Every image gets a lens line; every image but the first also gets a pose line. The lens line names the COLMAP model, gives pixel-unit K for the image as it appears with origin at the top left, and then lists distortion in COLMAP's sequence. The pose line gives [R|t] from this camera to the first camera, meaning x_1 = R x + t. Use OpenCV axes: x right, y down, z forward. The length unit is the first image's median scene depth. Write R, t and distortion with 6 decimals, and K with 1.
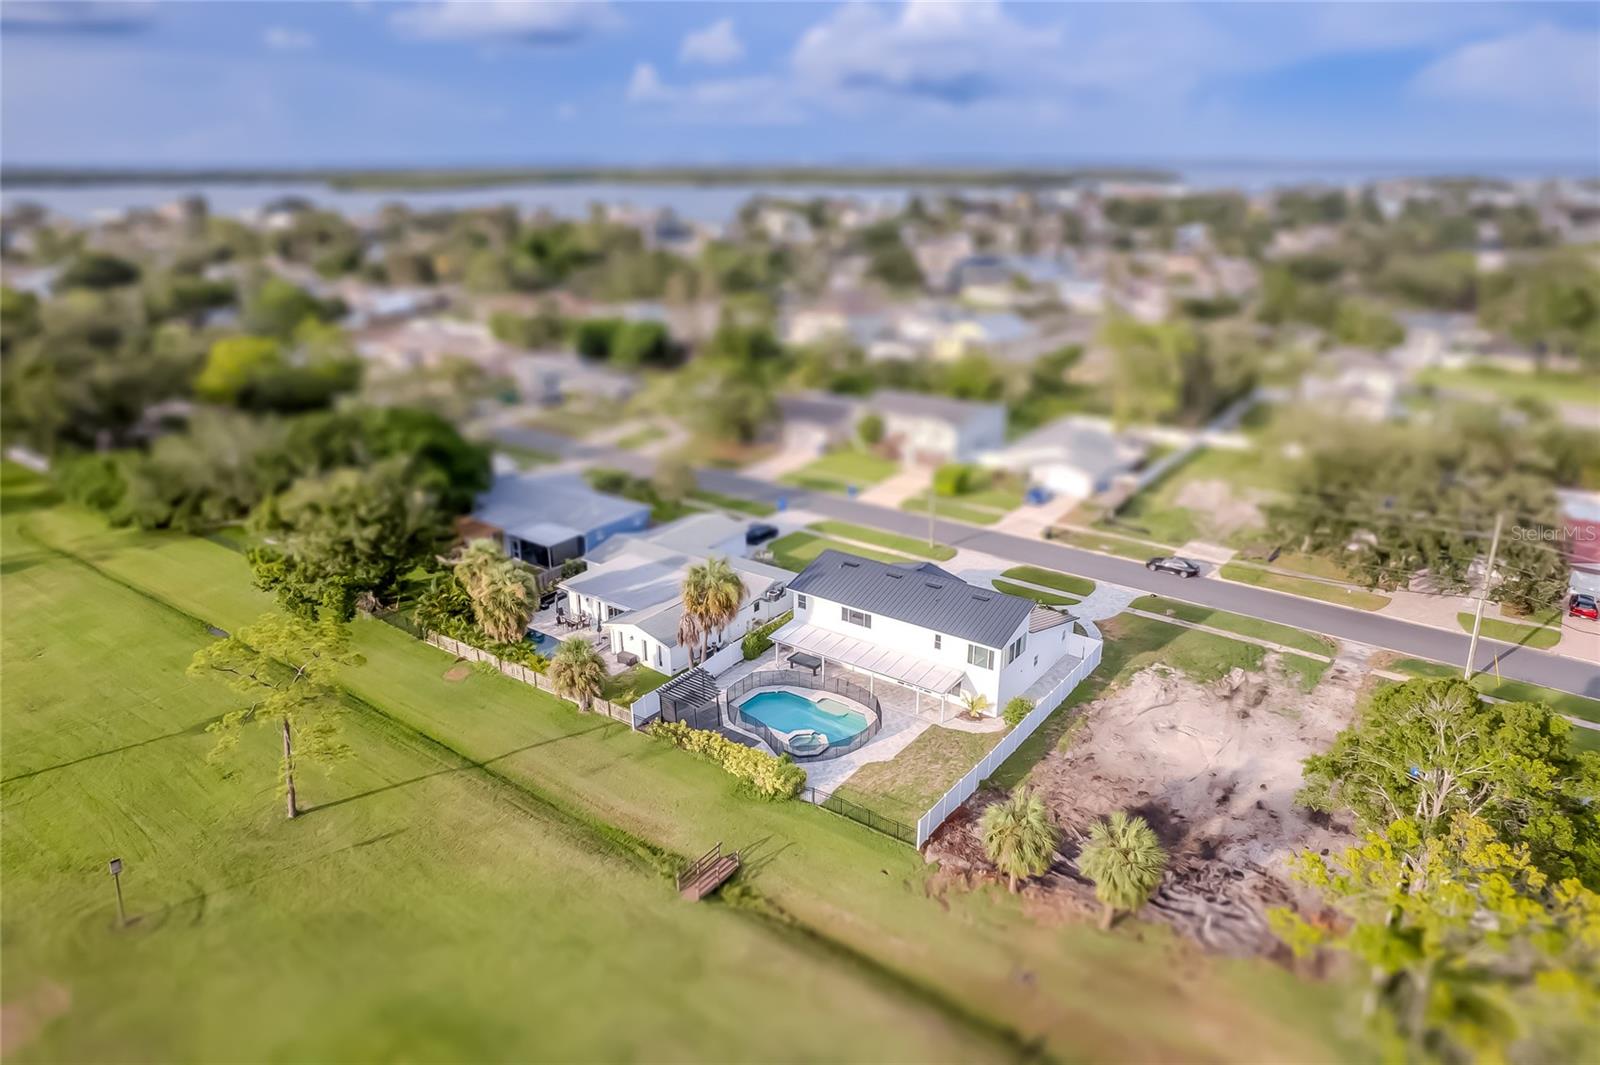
lens RADIAL K [[1025.1, 0, 804.1], [0, 1025.1, 534.8], [0, 0, 1]] dist [-0.061243, 0.048477]
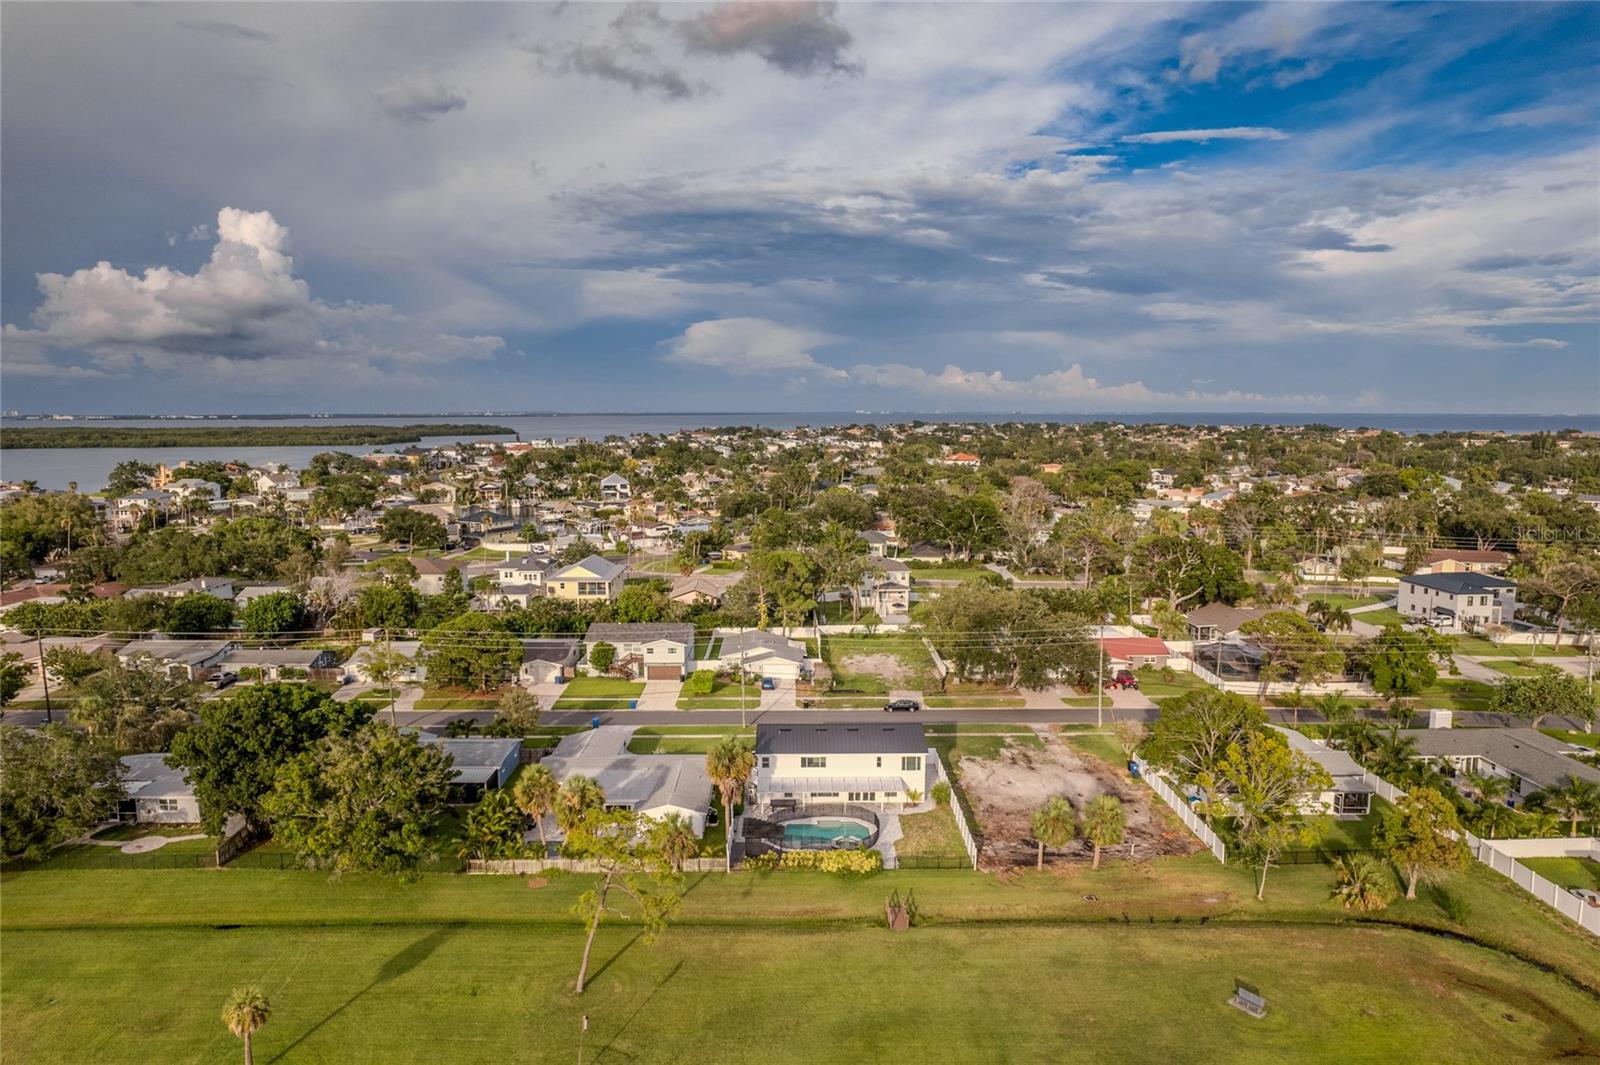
lens RADIAL K [[1025.1, 0, 804.1], [0, 1025.1, 534.8], [0, 0, 1]] dist [-0.061243, 0.048477]
pose [[0.802519, -0.070534, 0.592443, -0.763458], [0.207096, 0.964179, -0.165739, 0.009324], [-0.559531, 0.255701, 0.788380, -0.182117]]
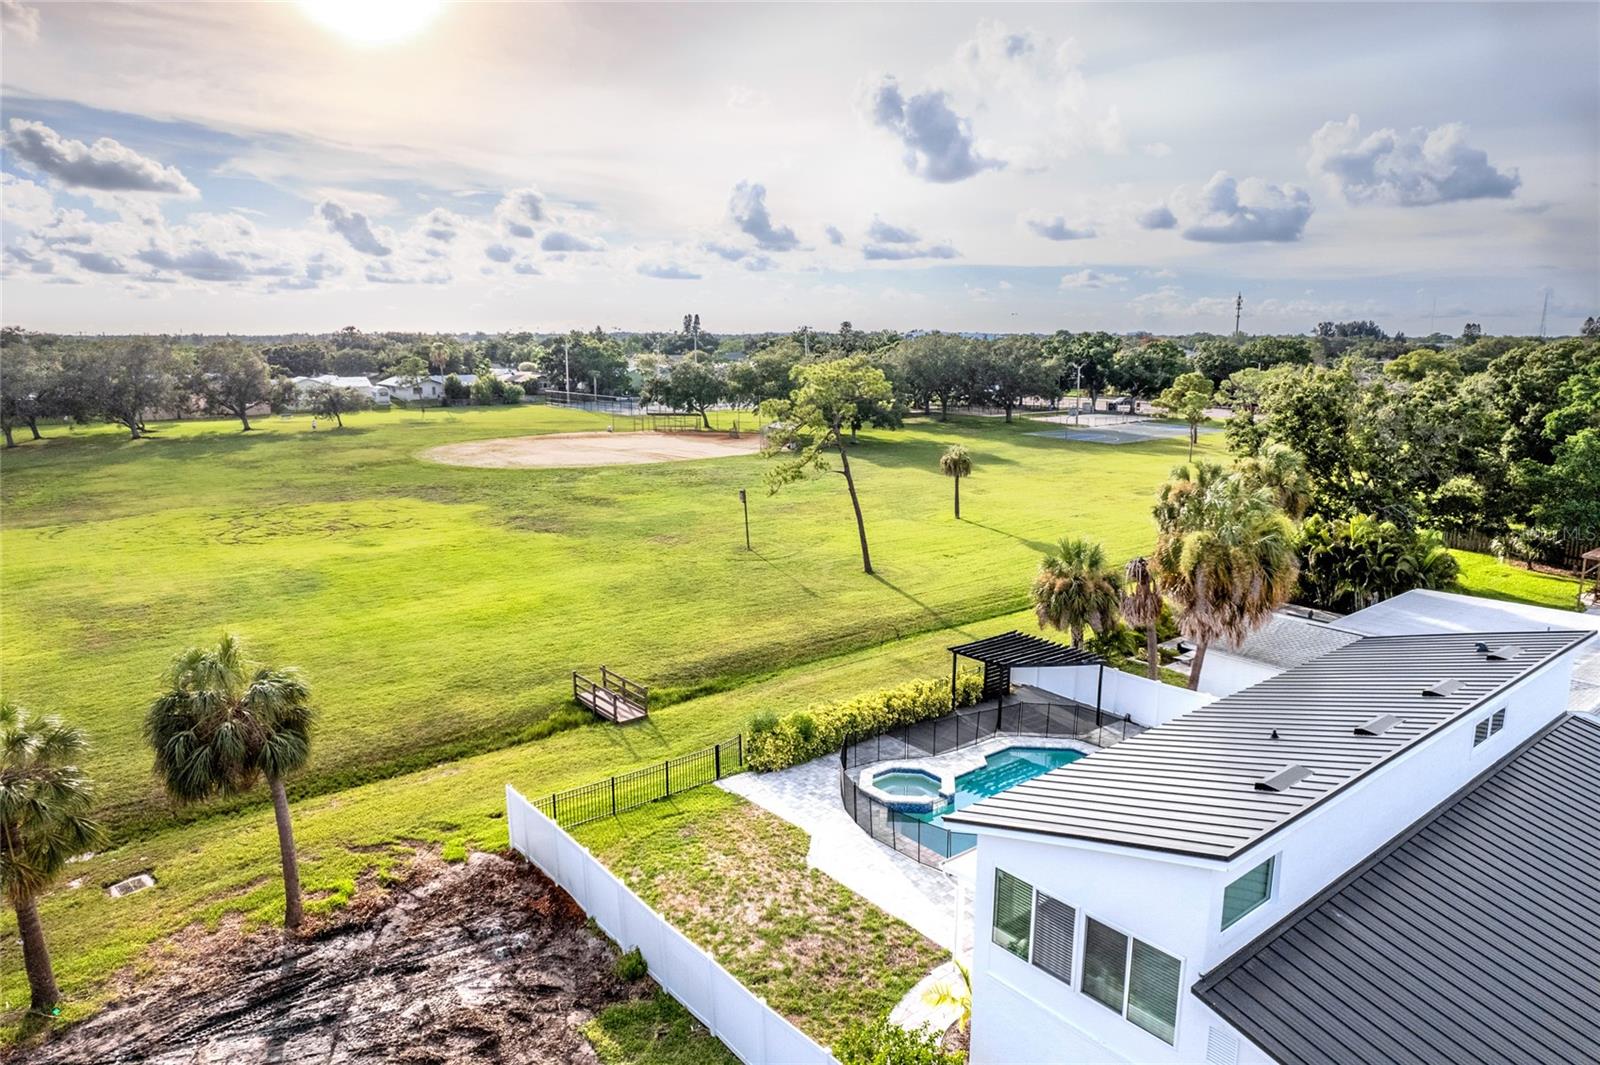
lens RADIAL K [[1021.1, 0, 800.0], [0, 1021.1, 532.5], [0, 0, 1]] dist [-0.054441, 0.043107]
pose [[-0.263311, 0.185751, -0.946659, 0.399690], [-0.334540, 0.902815, 0.270199, -0.016798], [0.904848, 0.387842, -0.175580, 0.876227]]
